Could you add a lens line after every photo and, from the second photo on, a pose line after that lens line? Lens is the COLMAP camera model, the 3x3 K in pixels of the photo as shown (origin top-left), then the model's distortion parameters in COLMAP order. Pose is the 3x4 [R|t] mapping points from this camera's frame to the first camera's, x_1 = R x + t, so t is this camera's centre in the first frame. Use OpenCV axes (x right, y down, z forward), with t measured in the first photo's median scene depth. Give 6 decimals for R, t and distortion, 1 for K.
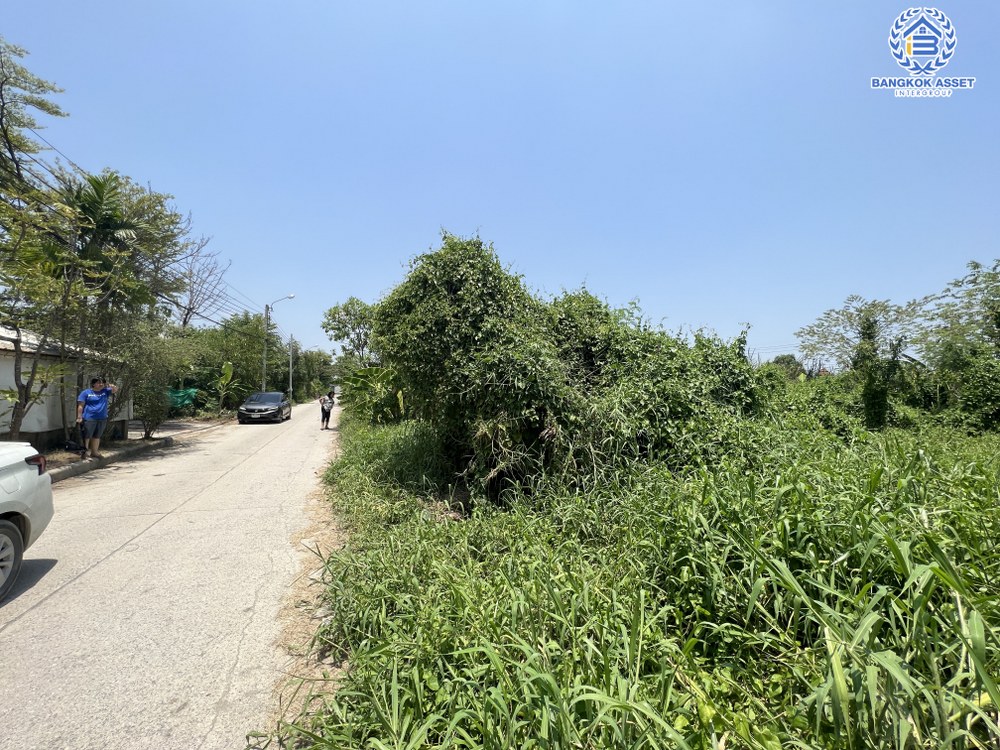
lens RADIAL K [[401.7, 0, 504.1], [0, 401.7, 378.7], [0, 0, 1]] dist [0.001433, 0.000083]
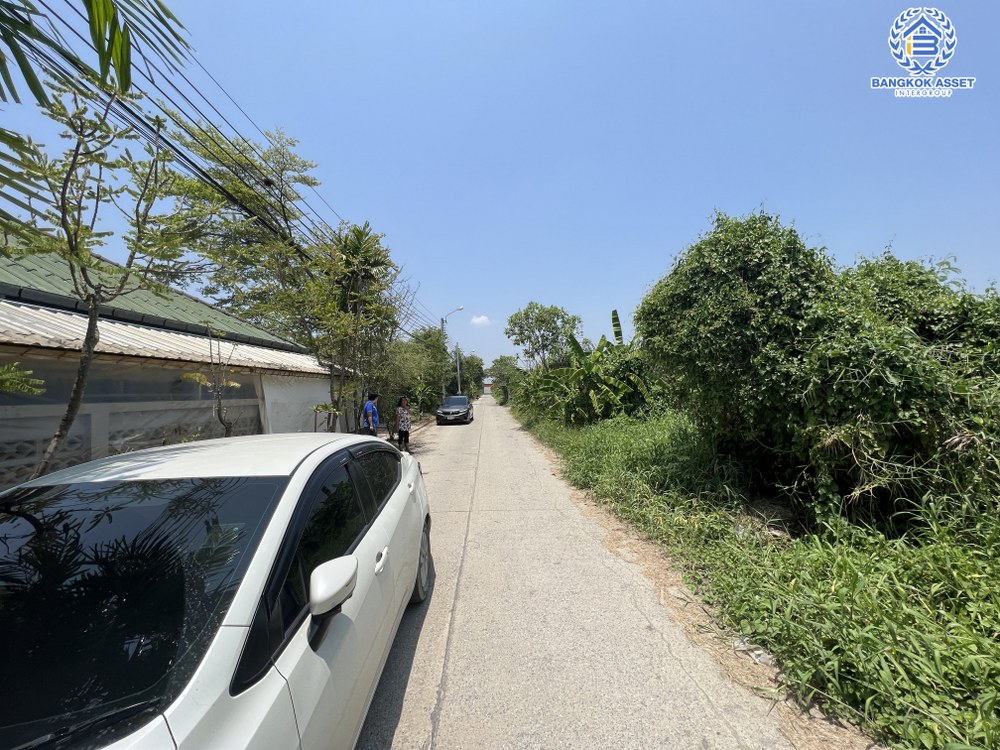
lens RADIAL K [[401.7, 0, 504.1], [0, 401.7, 378.7], [0, 0, 1]] dist [0.001433, 0.000083]
pose [[0.941167, -0.056027, -0.333265, -0.307259], [0.059602, 0.998222, 0.000505, -0.025804], [0.332644, -0.020338, 0.942833, -0.010983]]
